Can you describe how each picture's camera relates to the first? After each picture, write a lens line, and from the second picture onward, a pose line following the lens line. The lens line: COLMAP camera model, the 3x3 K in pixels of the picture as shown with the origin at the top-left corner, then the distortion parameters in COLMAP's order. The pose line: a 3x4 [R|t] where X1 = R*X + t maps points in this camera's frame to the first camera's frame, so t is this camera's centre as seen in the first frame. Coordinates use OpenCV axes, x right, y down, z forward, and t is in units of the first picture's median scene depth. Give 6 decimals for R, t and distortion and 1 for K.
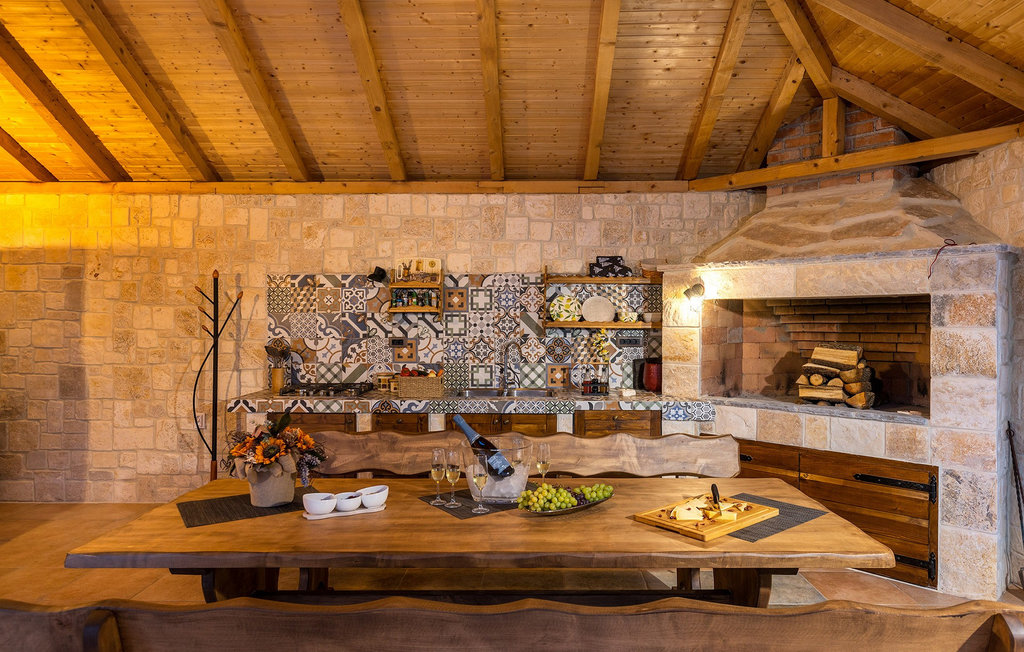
lens RADIAL K [[695.4, 0, 516.2], [0, 695.4, 324.9], [0, 0, 1]] dist [0.019900, -0.002208]
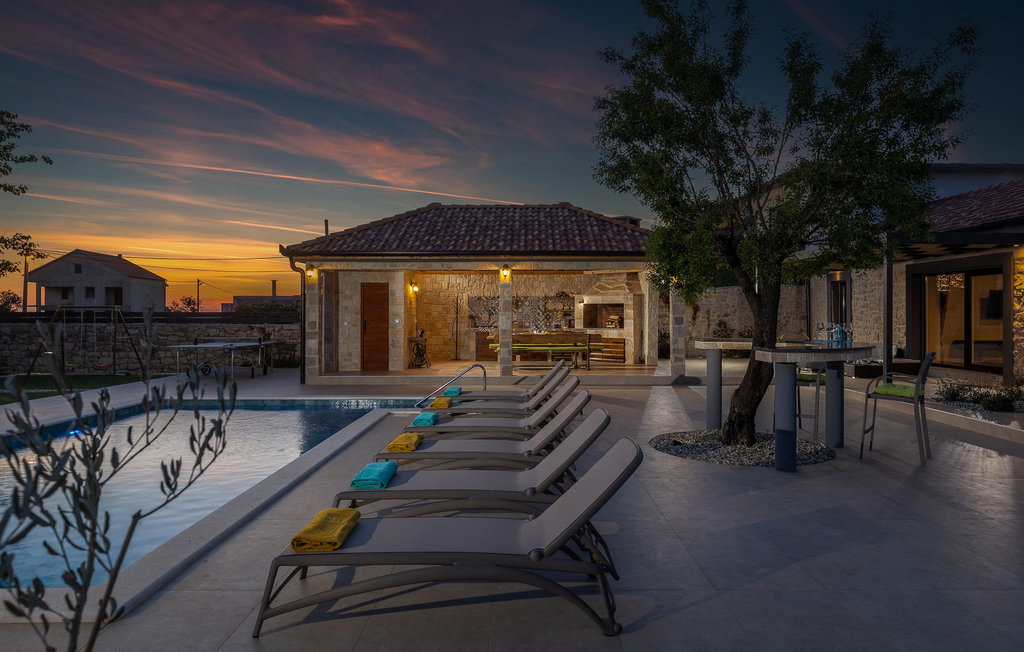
lens RADIAL K [[695.4, 0, 514.9], [0, 695.4, 318.2], [0, 0, 1]] dist [0.019900, -0.002208]
pose [[0.999959, 0.004559, 0.007822, -0.141837], [-0.004453, 0.999897, -0.013619, 0.091066], [-0.007883, 0.013583, 0.999877, -2.656413]]
